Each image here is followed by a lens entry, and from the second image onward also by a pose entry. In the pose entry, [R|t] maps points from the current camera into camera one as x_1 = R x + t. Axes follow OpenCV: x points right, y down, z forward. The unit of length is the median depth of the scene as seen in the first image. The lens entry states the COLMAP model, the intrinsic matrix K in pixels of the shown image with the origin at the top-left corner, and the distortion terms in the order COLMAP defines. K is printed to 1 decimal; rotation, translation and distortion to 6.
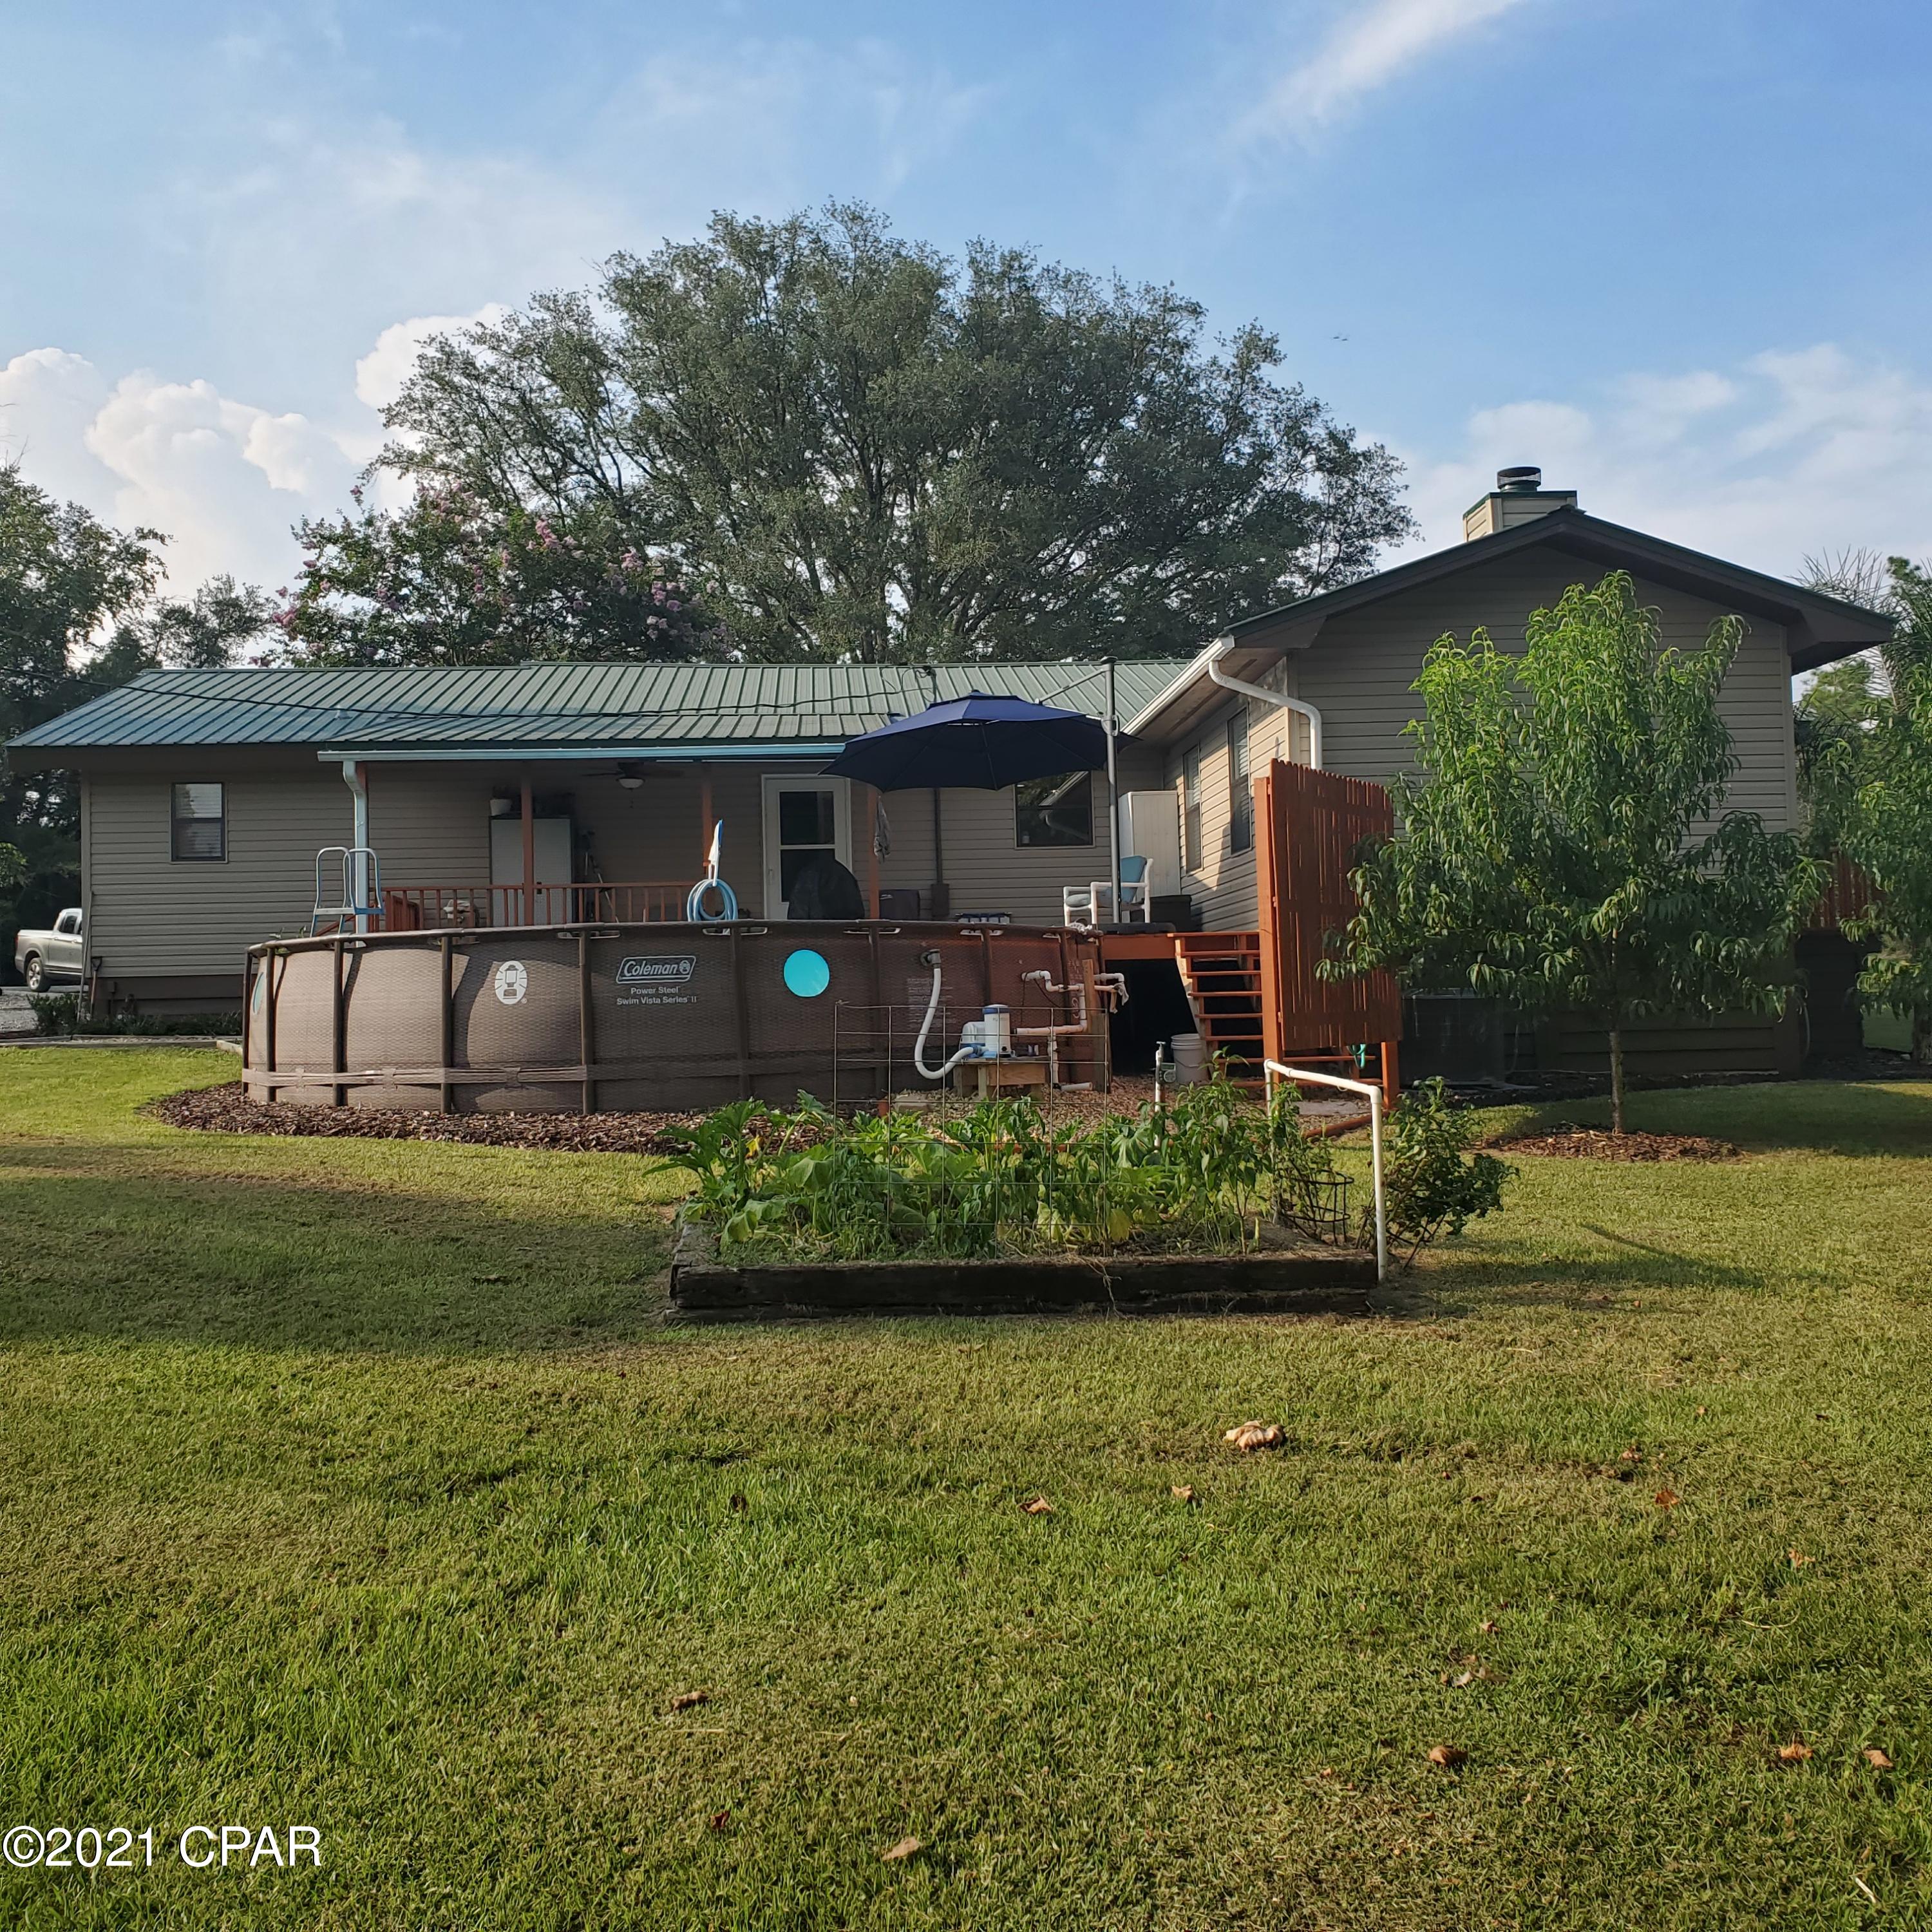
lens RADIAL K [[2035.3, 0, 930.7], [0, 2035.3, 857.1], [0, 0, 1]] dist [0.093773, -0.303296]
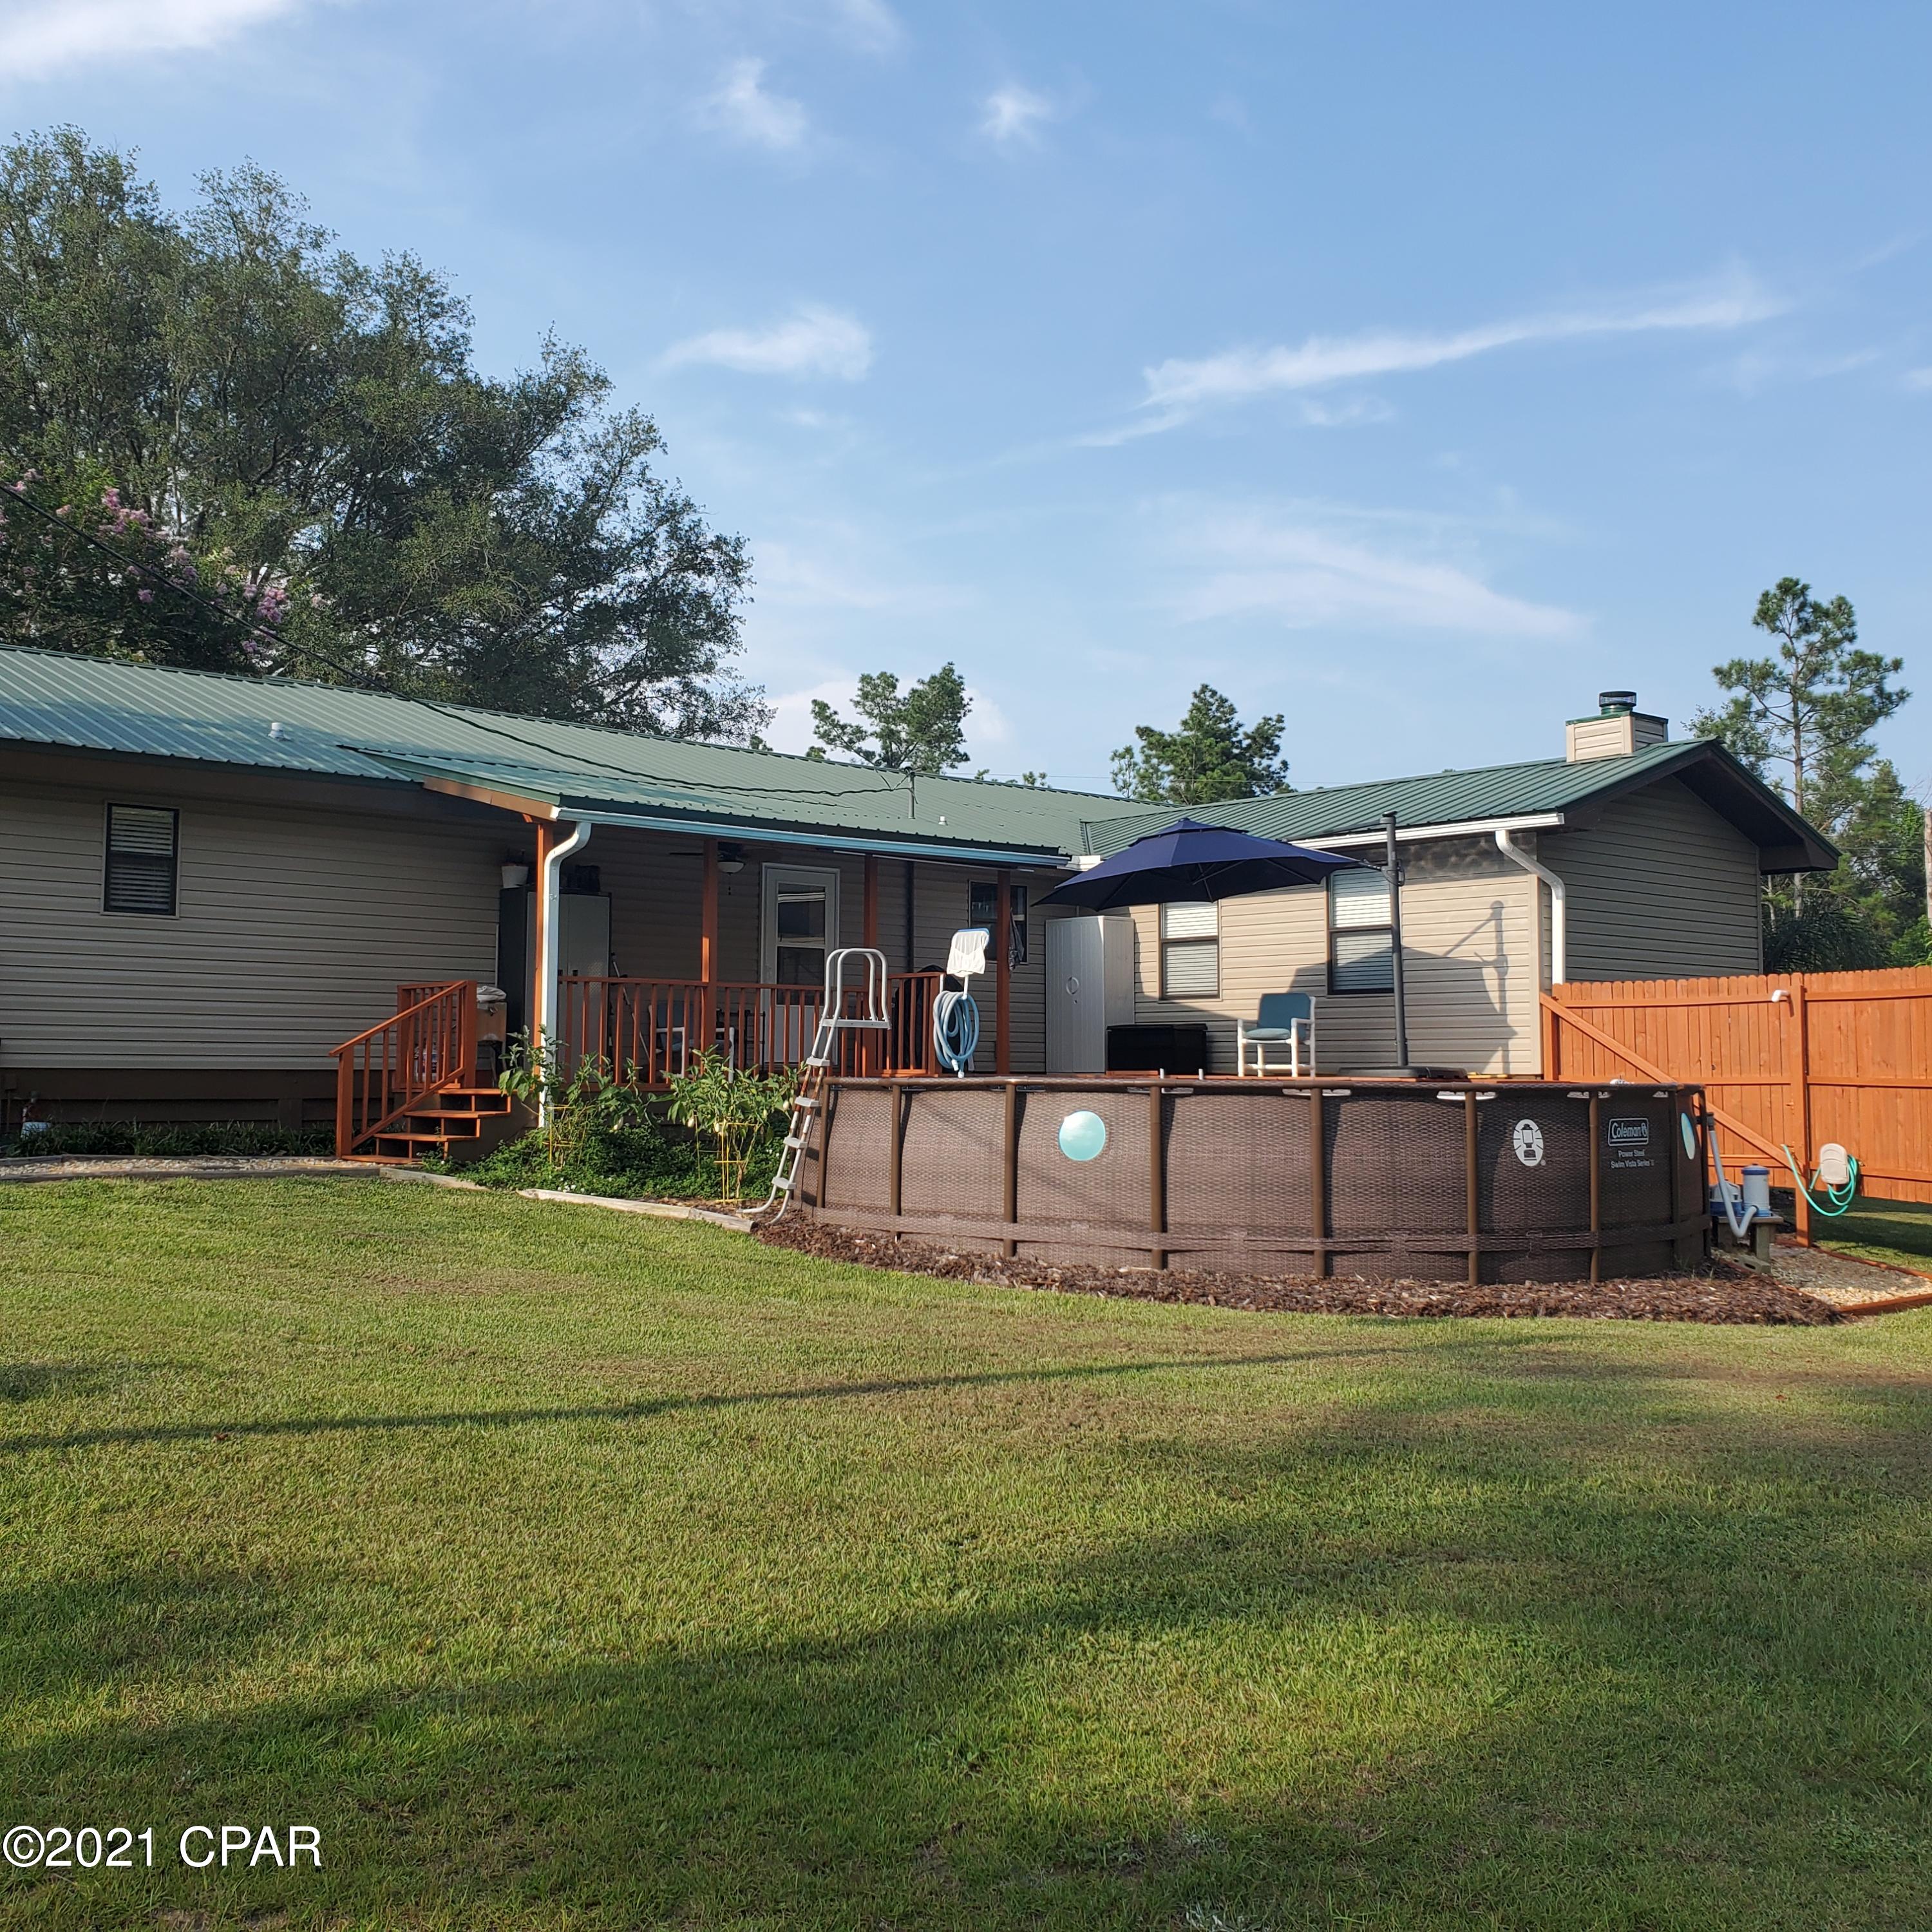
lens RADIAL K [[2035.3, 0, 930.7], [0, 2035.3, 857.1], [0, 0, 1]] dist [0.093773, -0.303296]
pose [[0.797269, 0.096130, 0.595920, -0.751884], [-0.076680, 0.995369, -0.057978, 0.004737], [-0.598733, 0.000529, 0.800948, 0.307852]]
